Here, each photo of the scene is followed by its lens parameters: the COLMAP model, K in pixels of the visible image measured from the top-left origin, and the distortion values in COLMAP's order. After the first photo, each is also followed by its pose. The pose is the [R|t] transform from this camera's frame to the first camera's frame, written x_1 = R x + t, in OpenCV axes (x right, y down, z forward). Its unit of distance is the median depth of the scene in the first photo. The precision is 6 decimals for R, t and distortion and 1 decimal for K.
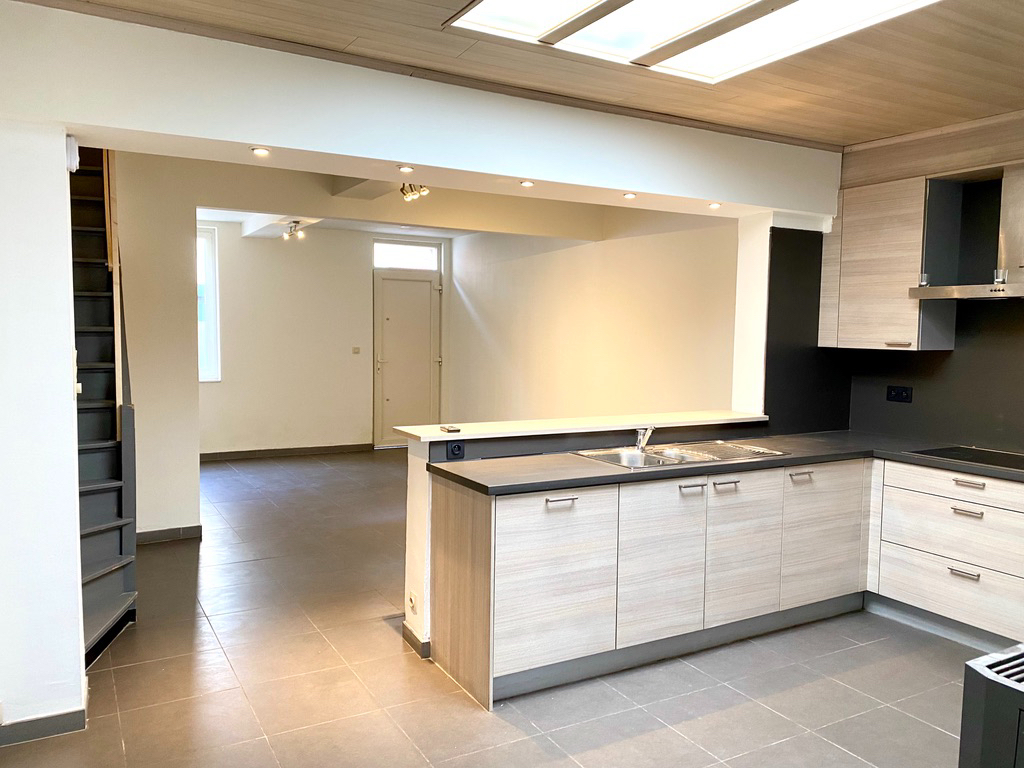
lens RADIAL K [[778.7, 0, 510.9], [0, 778.7, 384.0], [0, 0, 1]] dist [0.006368, 0.001708]
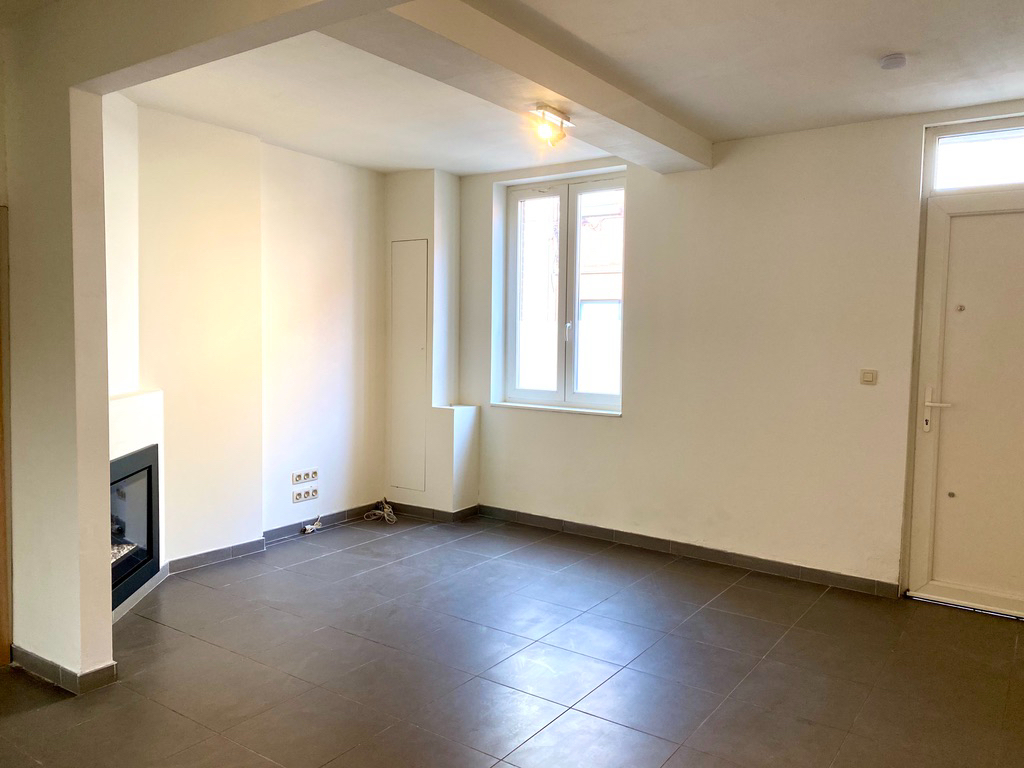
lens RADIAL K [[778.7, 0, 511.3], [0, 778.7, 384.0], [0, 0, 1]] dist [0.006368, 0.001708]
pose [[0.424411, 0.065303, -0.903112, 0.098097], [-0.084032, 0.995932, 0.032524, -0.027168], [0.901562, 0.062087, 0.428172, 0.451953]]
